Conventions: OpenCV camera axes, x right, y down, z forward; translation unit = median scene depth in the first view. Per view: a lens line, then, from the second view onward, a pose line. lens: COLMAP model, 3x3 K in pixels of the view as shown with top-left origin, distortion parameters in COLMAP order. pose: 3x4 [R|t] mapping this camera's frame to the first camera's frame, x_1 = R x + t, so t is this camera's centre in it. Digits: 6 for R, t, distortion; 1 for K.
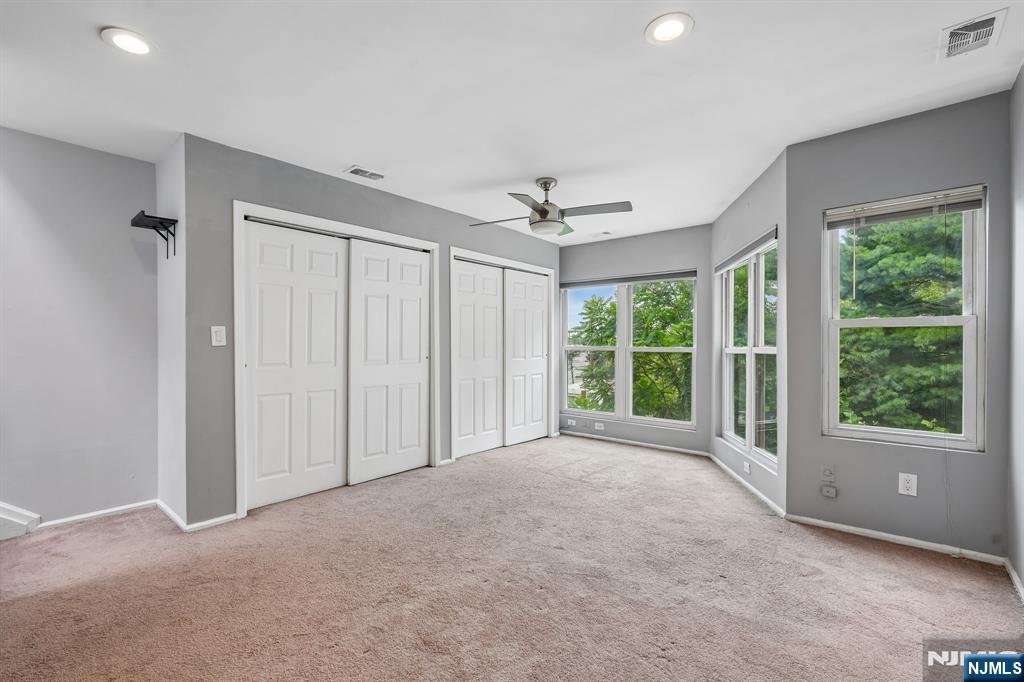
lens RADIAL K [[457.7, 0, 508.3], [0, 457.7, 344.3], [0, 0, 1]] dist [-0.009654, 0.001214]
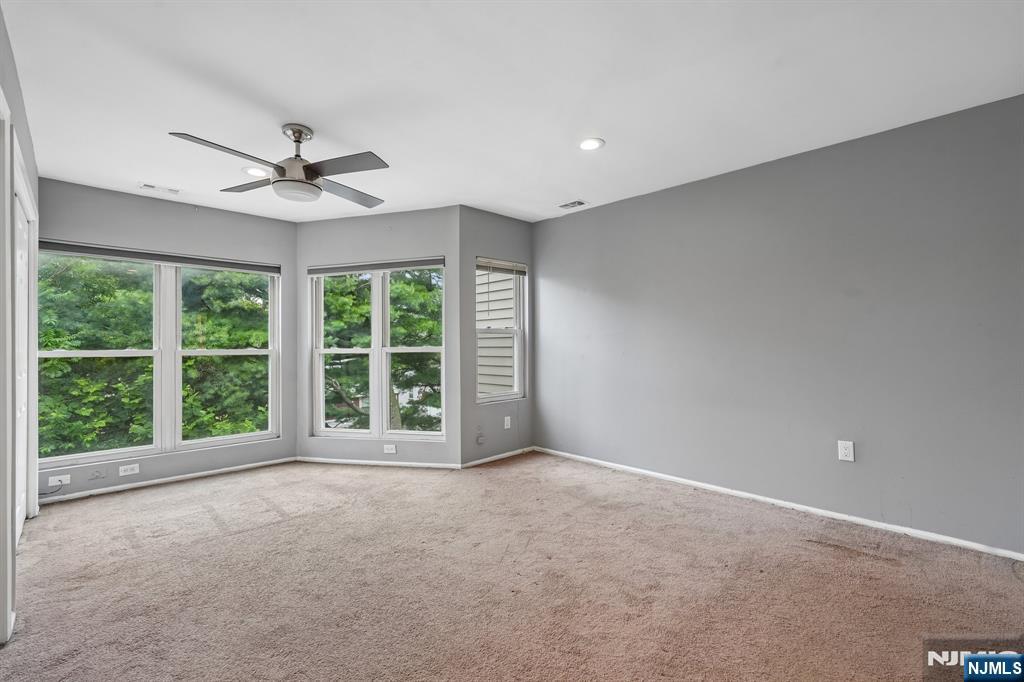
lens RADIAL K [[457.7, 0, 508.8], [0, 457.7, 339.2], [0, 0, 1]] dist [-0.009654, 0.001214]
pose [[0.082750, 0.005479, 0.996555, -0.526559], [0.007218, 0.999955, -0.006097, -0.004529], [-0.996544, 0.007697, 0.082706, 0.488673]]
